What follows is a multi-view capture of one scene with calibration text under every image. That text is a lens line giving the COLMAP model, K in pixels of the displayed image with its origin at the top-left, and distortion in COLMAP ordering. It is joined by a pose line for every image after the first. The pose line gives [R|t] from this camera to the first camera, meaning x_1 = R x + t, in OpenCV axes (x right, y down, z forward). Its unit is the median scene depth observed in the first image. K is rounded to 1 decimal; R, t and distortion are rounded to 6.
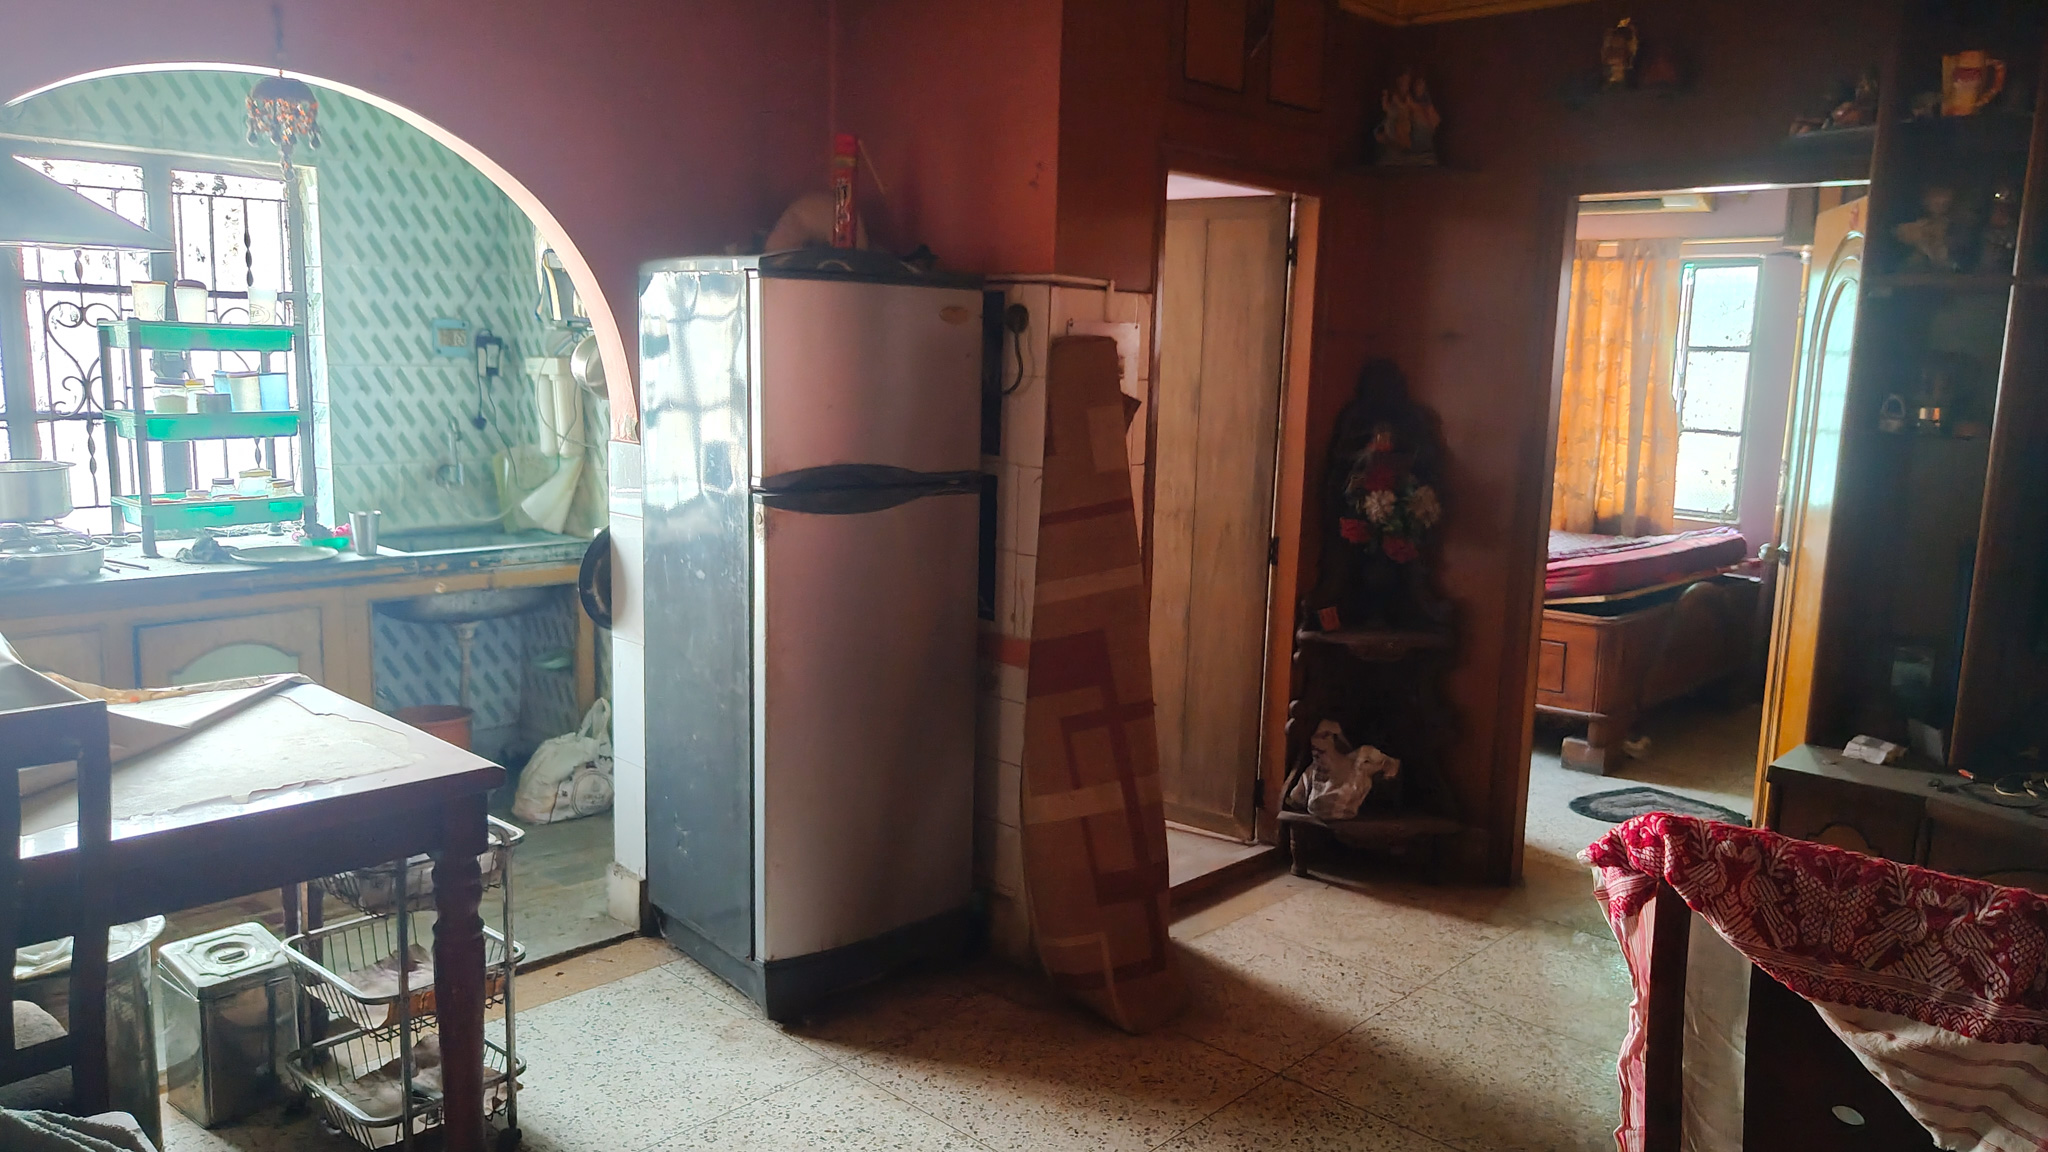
lens RADIAL K [[1455.6, 0, 1034.7], [0, 1455.6, 583.3], [0, 0, 1]] dist [0.014827, -0.013489]
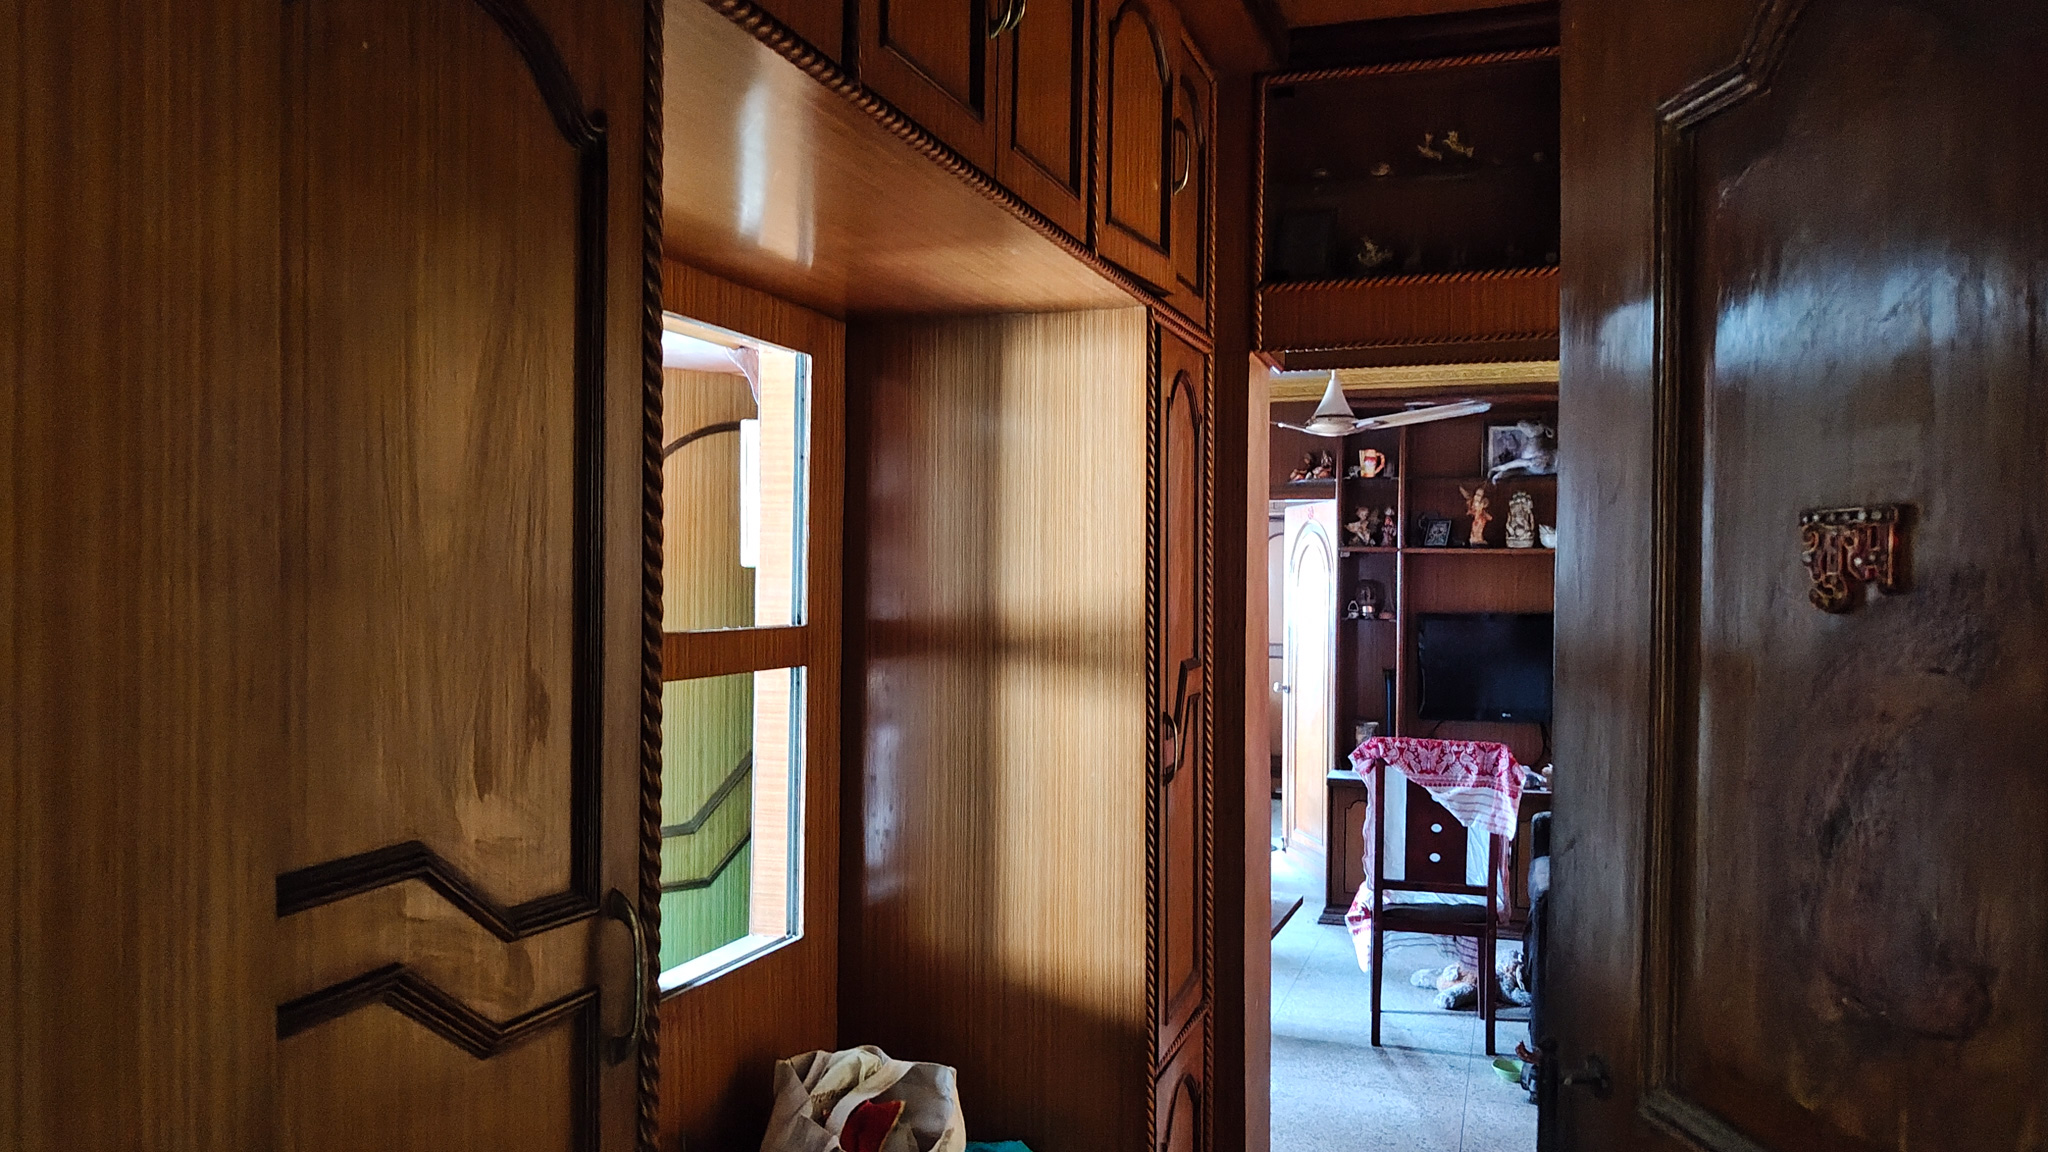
lens RADIAL K [[1455.6, 0, 987.9], [0, 1455.6, 593.2], [0, 0, 1]] dist [0.014827, -0.013489]
pose [[0.922664, -0.021028, 0.385030, -0.582398], [0.074500, 0.989420, -0.124493, 0.068325], [-0.378339, 0.143551, 0.914469, -0.601545]]
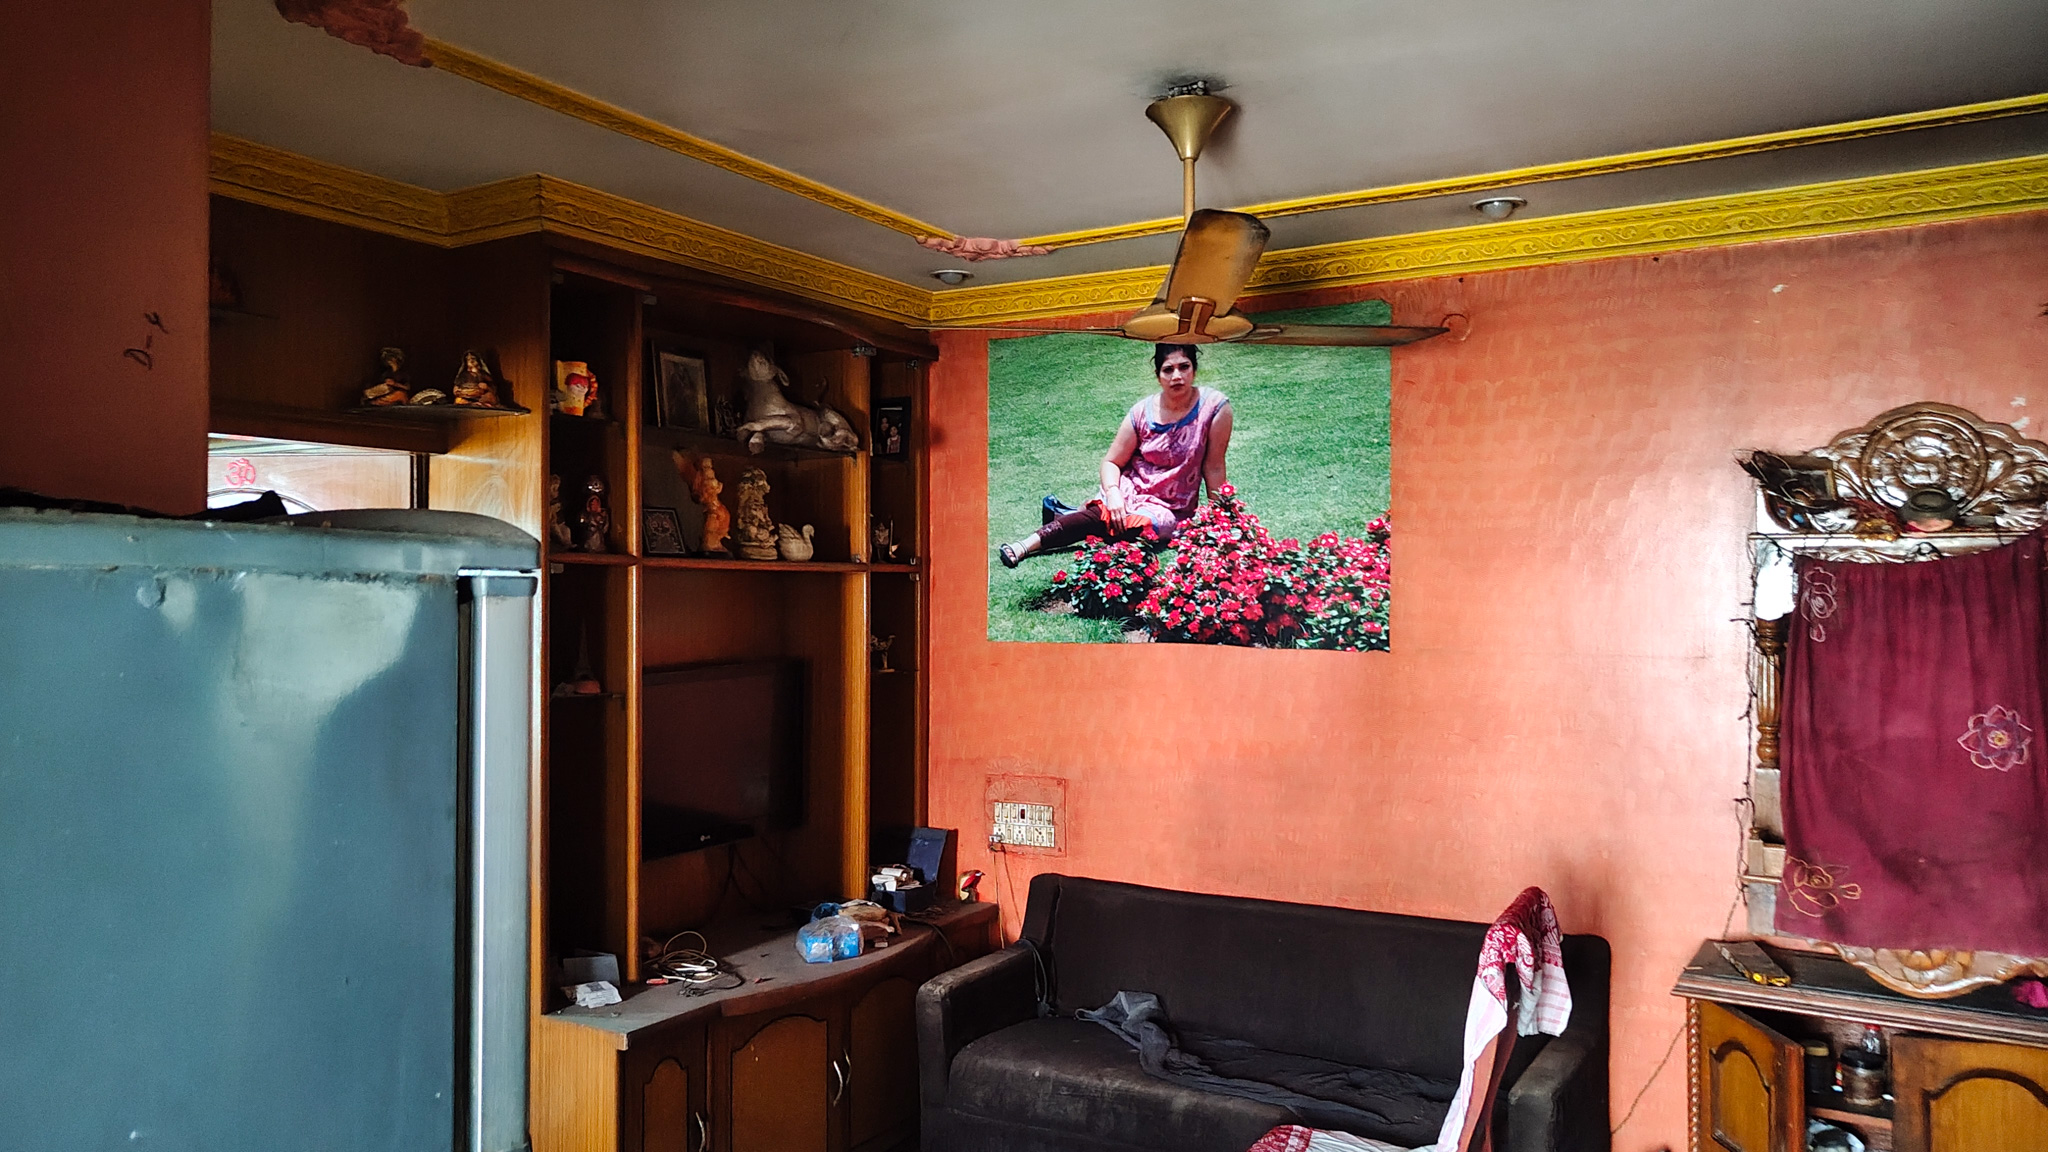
lens RADIAL K [[1455.6, 0, 1027.4], [0, 1455.6, 576.6], [0, 0, 1]] dist [0.014827, -0.013489]
pose [[-0.214879, -0.016823, 0.976496, -0.417743], [0.147821, 0.987772, 0.049546, -0.153019], [-0.965389, 0.154993, -0.209764, 0.699836]]
